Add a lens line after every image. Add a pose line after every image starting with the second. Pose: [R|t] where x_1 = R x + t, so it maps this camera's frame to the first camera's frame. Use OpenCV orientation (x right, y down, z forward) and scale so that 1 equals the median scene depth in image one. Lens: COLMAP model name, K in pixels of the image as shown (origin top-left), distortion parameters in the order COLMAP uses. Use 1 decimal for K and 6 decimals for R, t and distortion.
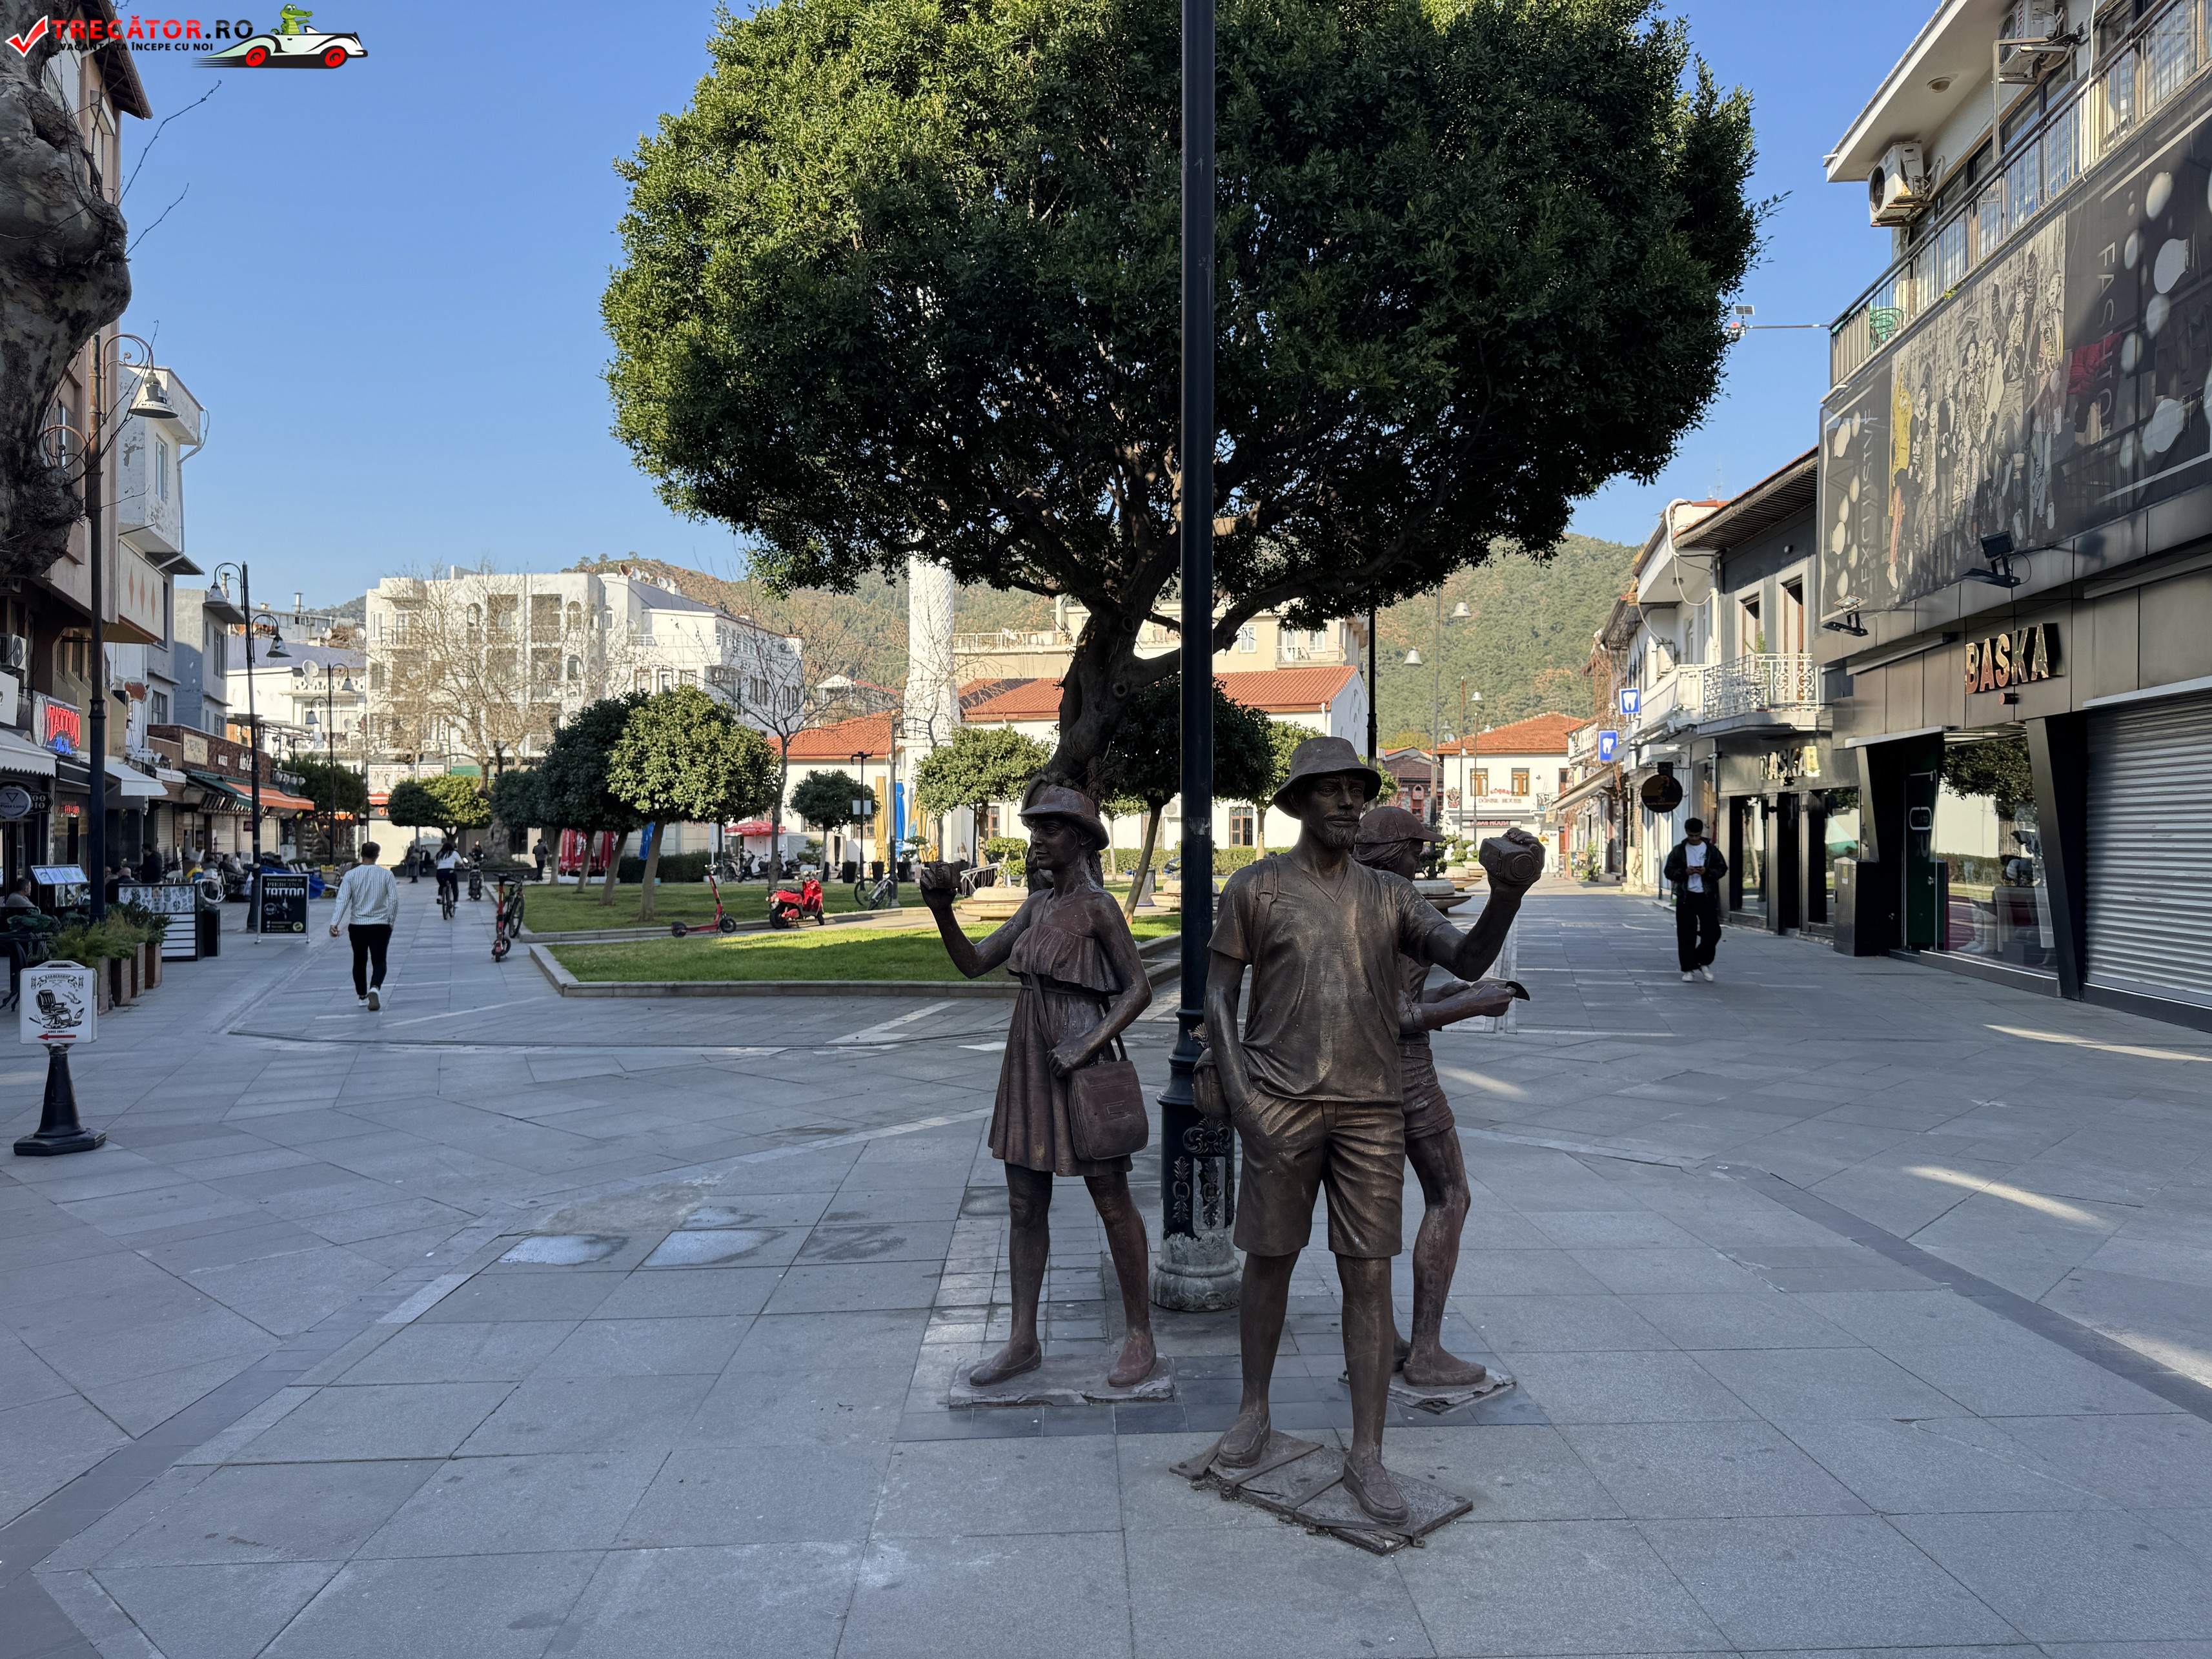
lens RADIAL K [[1546.8, 0, 1115.7], [0, 1546.8, 830.6], [0, 0, 1]] dist [0.018217, -0.026074]
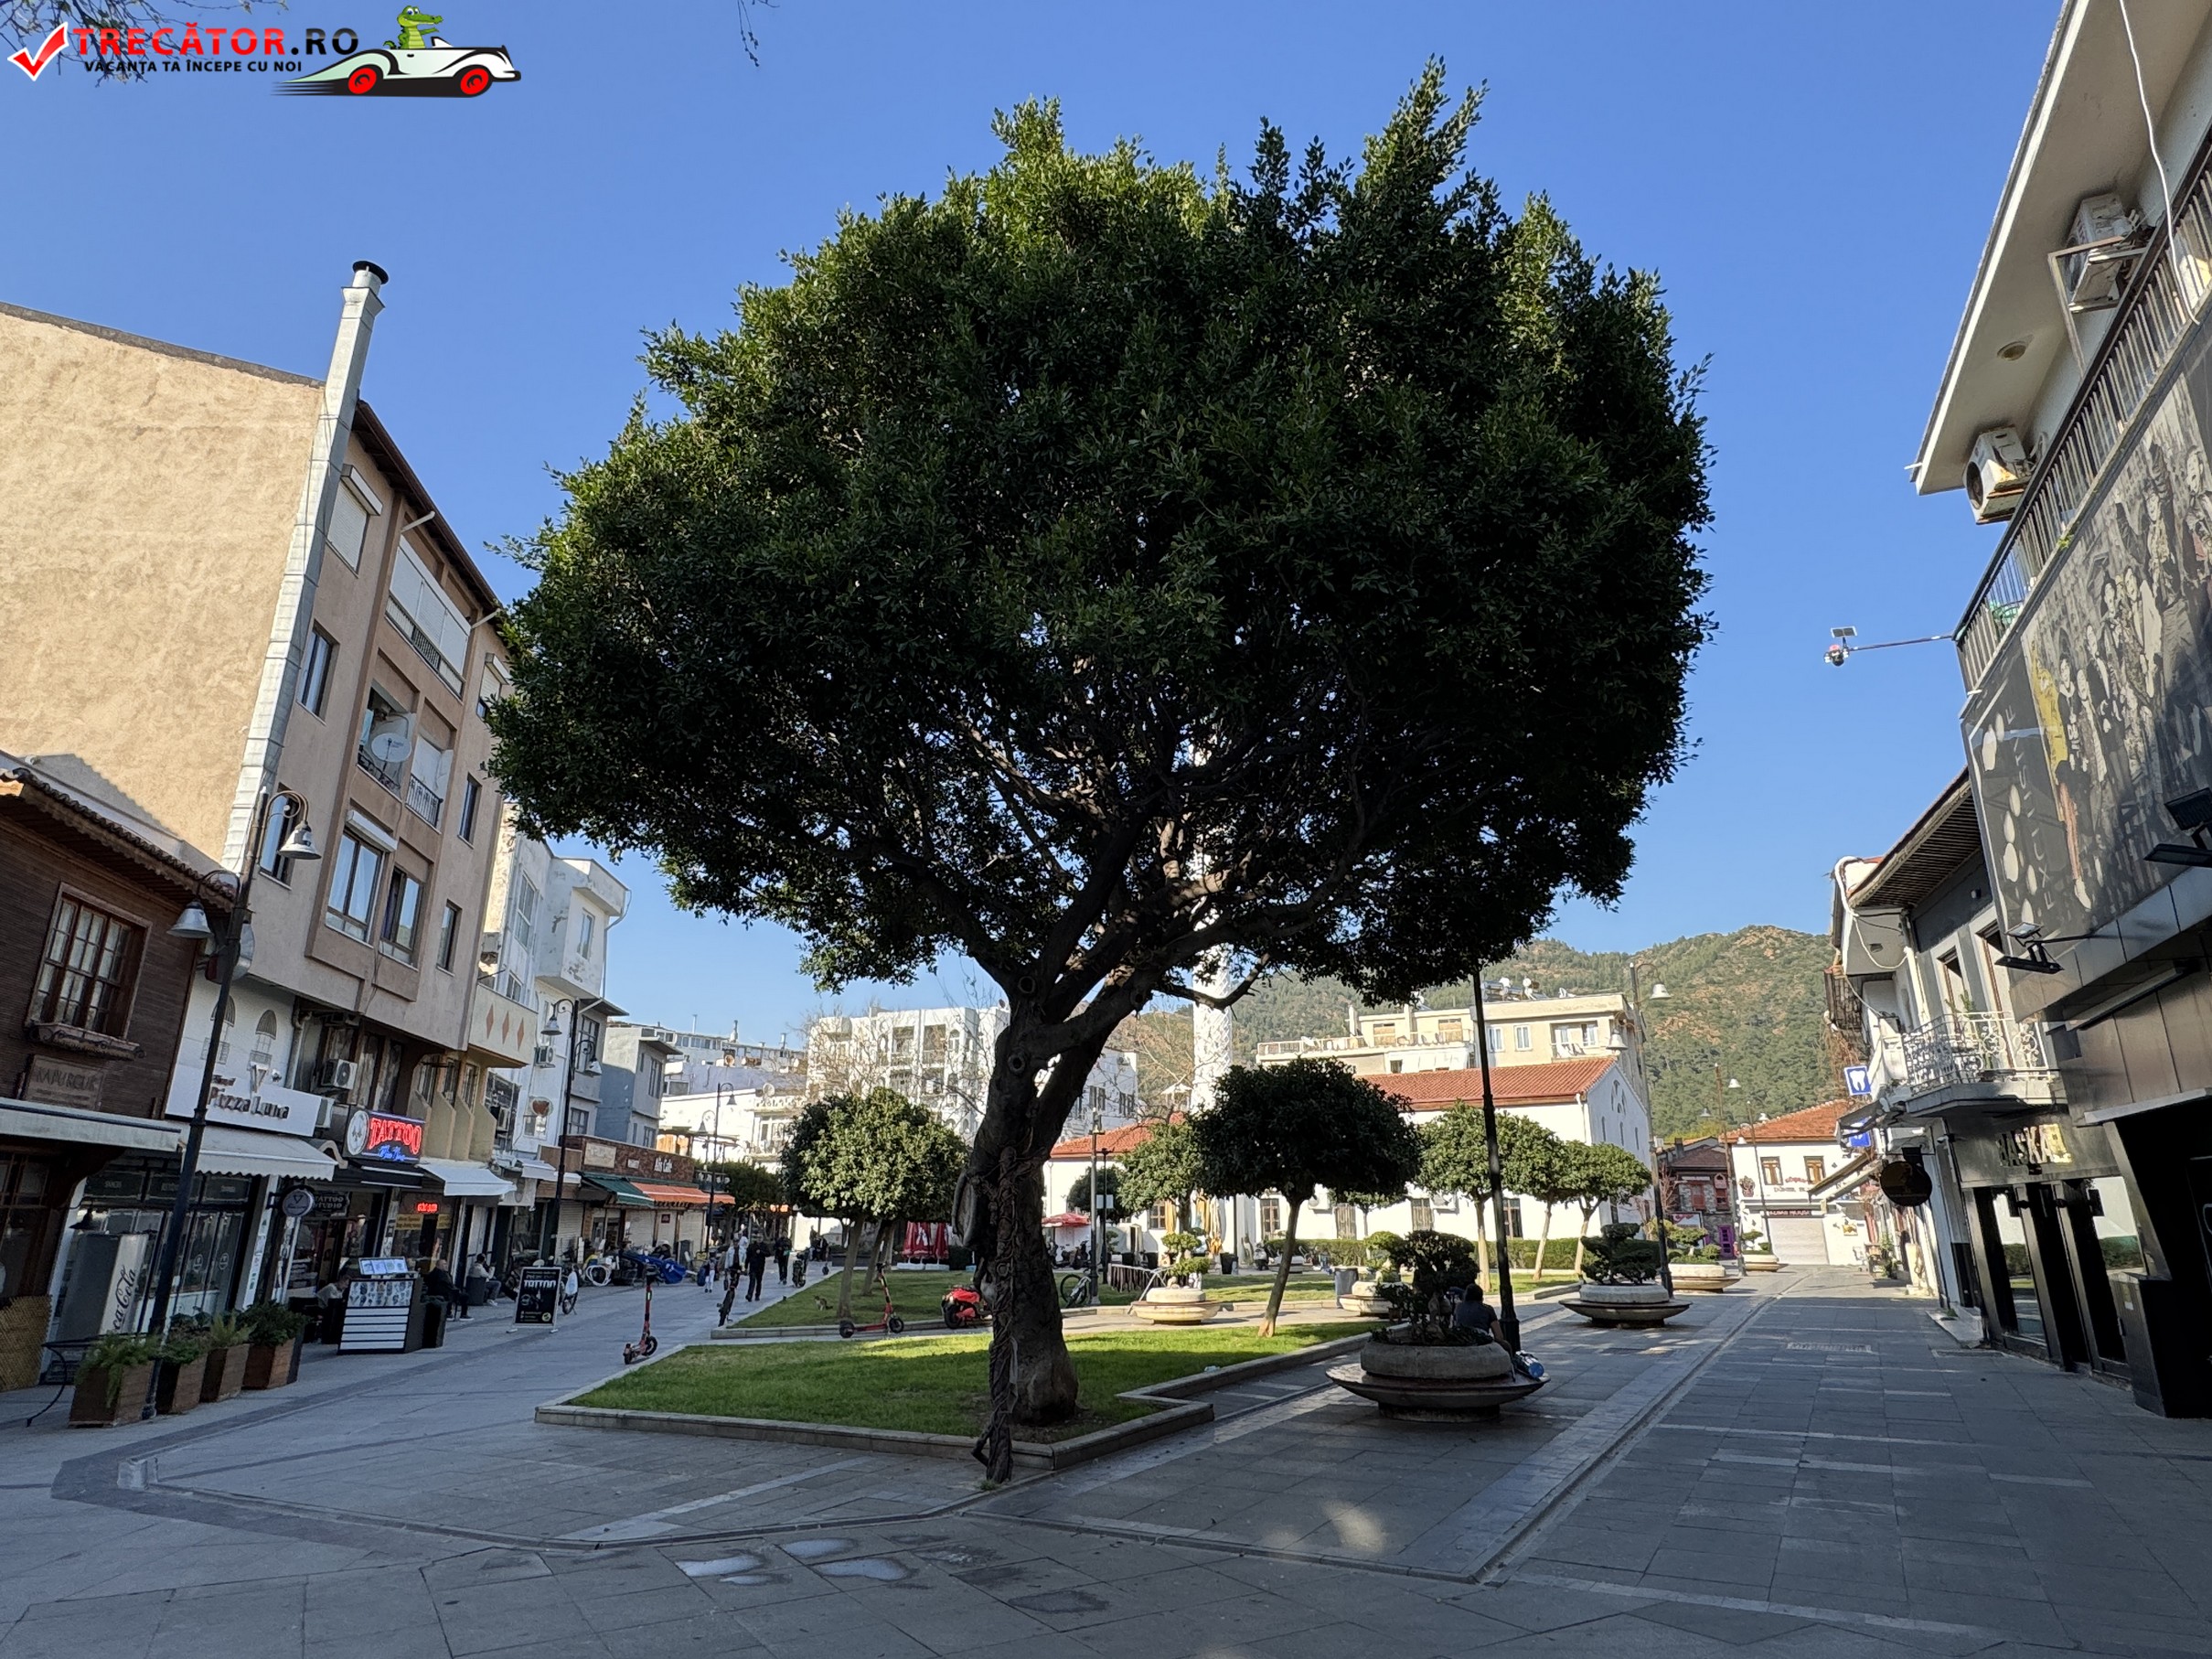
lens RADIAL K [[1232.8, 0, 1118.1], [0, 1232.8, 829.9], [0, 0, 1]] dist [0.000390, -0.001060]
pose [[0.964446, -0.080113, -0.251845, 0.124267], [0.000960, 0.954002, -0.299797, -0.006621], [0.264279, 0.288896, 0.920161, 0.190201]]
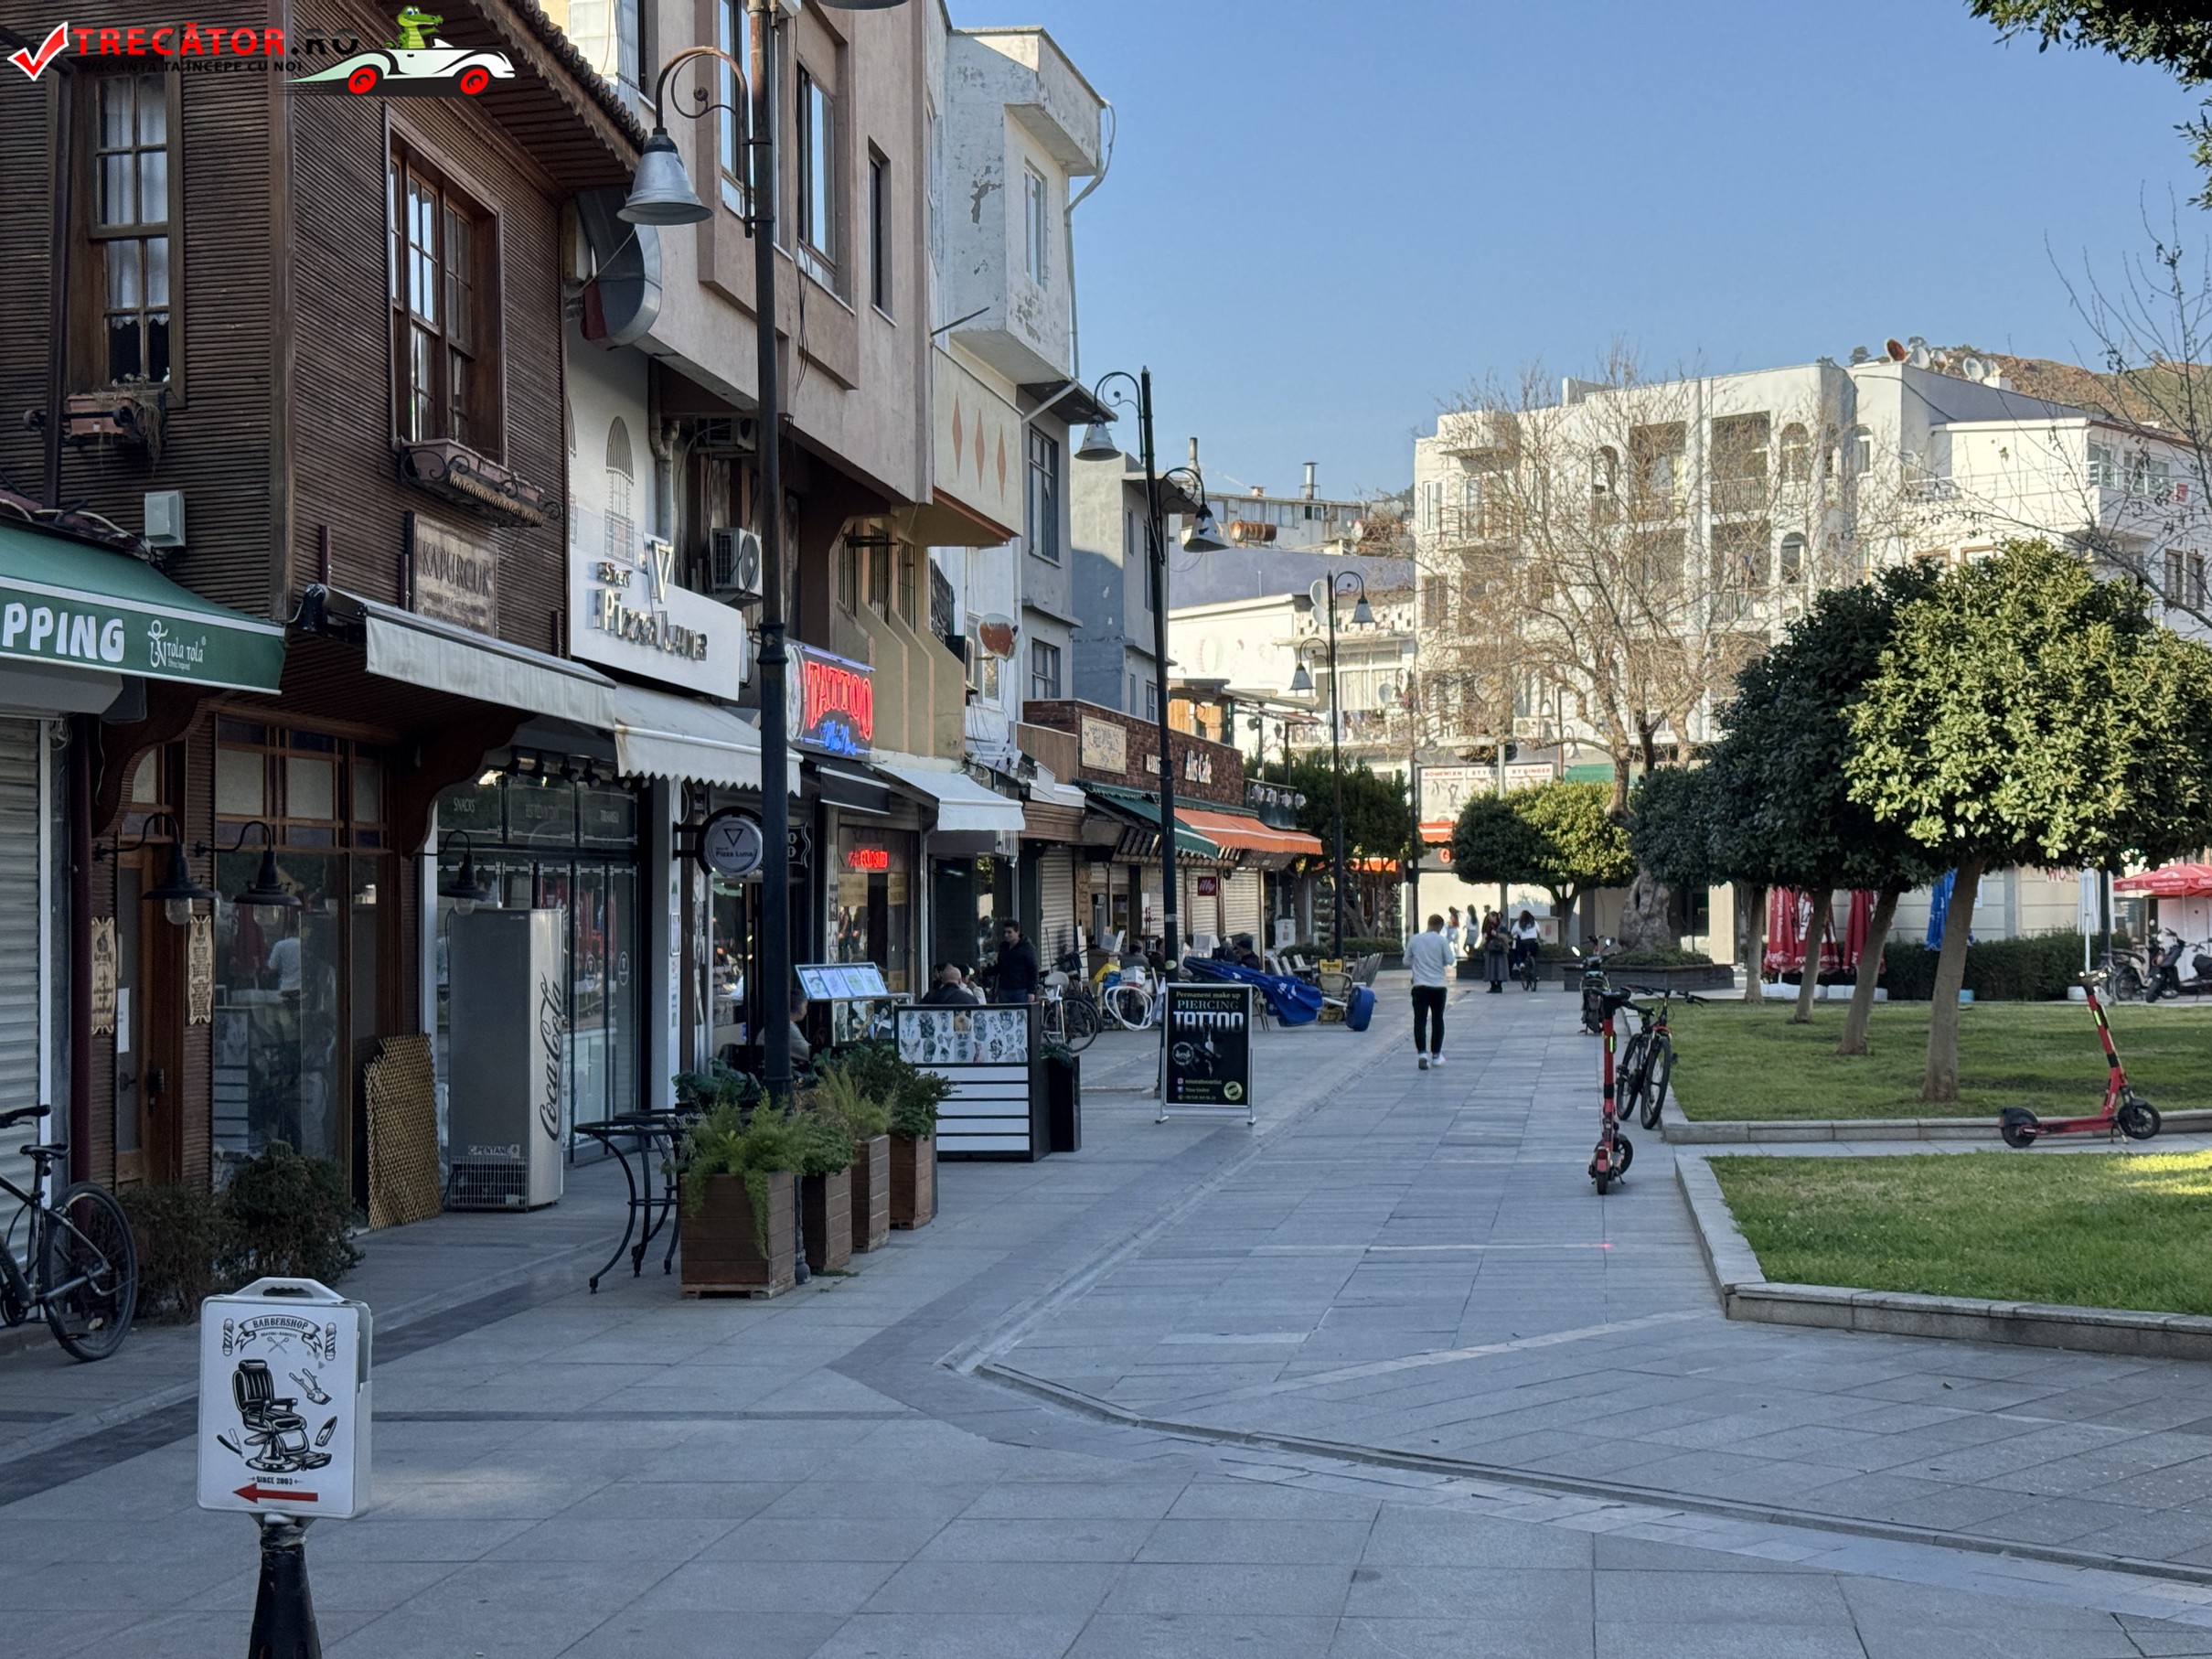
lens RADIAL K [[3053.1, 0, 1103.5], [0, 3053.1, 844.5], [0, 0, 1]] dist [0.071254, 0.000000]
pose [[0.846109, -0.016824, -0.532745, -0.047227], [0.009650, 0.999821, -0.016248, -0.000779], [0.532923, 0.008606, 0.846120, 0.163627]]
